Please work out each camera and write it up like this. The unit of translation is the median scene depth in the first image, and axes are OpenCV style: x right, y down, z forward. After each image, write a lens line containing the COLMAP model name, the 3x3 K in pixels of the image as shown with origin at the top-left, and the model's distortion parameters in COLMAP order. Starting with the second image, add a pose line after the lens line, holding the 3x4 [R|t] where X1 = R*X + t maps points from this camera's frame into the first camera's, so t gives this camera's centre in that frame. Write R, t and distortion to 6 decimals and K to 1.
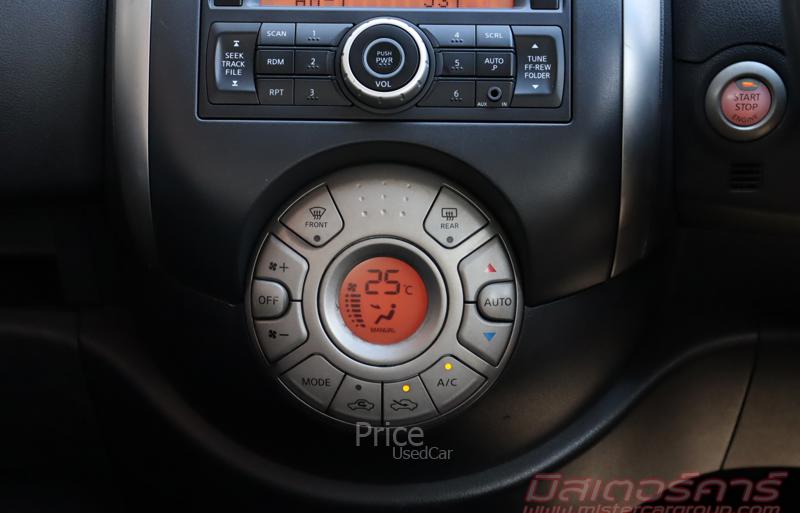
lens RADIAL K [[1766.6, 0, 399.4], [0, 1766.6, 257.4], [0, 0, 1]] dist [0.385740, 0.000000]
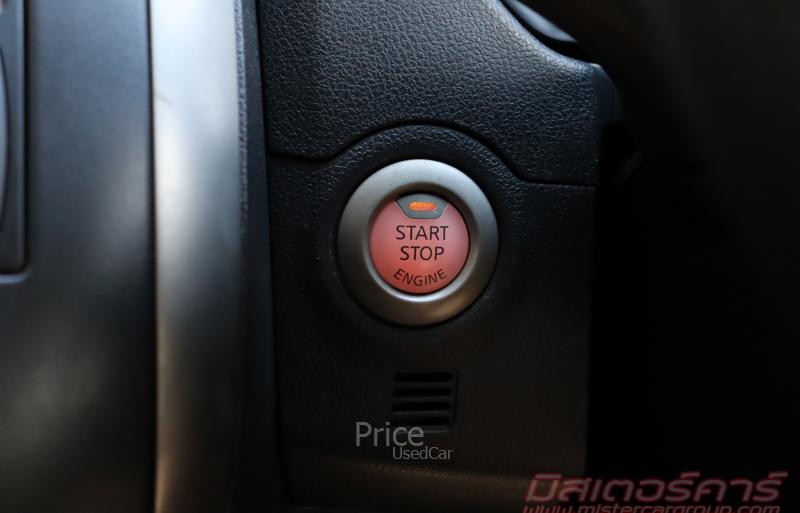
lens RADIAL K [[1558.5, 0, 400.9], [0, 1558.5, 258.2], [0, 0, 1]] dist [0.223309, 0.000000]
pose [[0.966698, -0.004756, 0.255877, 0.083265], [0.039111, 0.990828, -0.129343, -0.029850], [-0.252915, 0.135043, 0.958017, 0.610554]]
